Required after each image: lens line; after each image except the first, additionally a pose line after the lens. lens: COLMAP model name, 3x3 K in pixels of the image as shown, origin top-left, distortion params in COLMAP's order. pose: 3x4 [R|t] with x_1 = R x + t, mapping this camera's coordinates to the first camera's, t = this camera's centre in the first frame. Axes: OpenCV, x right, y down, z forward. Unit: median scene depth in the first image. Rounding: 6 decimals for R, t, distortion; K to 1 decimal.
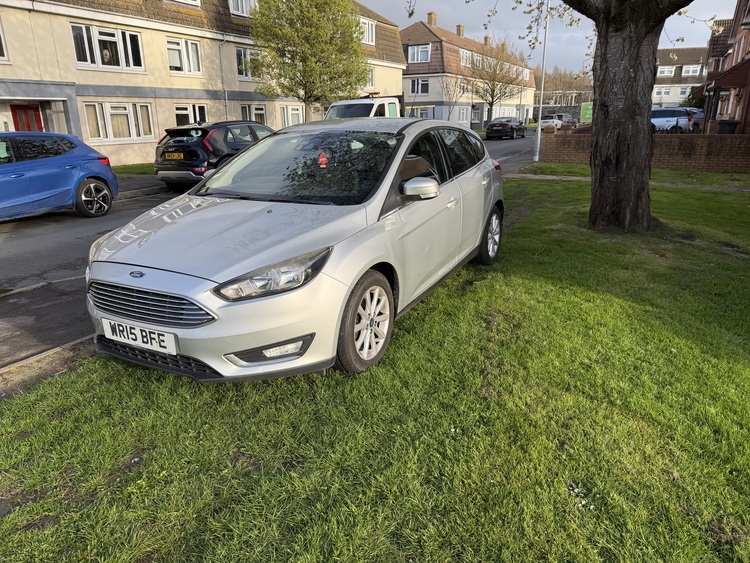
lens RADIAL K [[519.1, 0, 374.3], [0, 519.1, 282.6], [0, 0, 1]] dist [-0.000553, -0.001650]
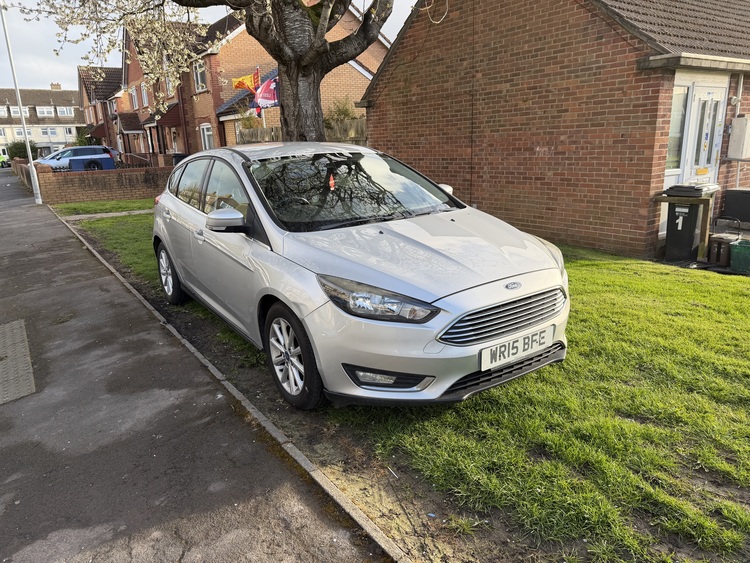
lens RADIAL K [[519.1, 0, 375.6], [0, 519.1, 279.6], [0, 0, 1]] dist [-0.000553, -0.001650]
pose [[0.483522, -0.229001, 0.844846, -1.380316], [0.292444, 0.951975, 0.090668, -0.187202], [-0.825035, 0.203230, 0.527271, 0.673204]]
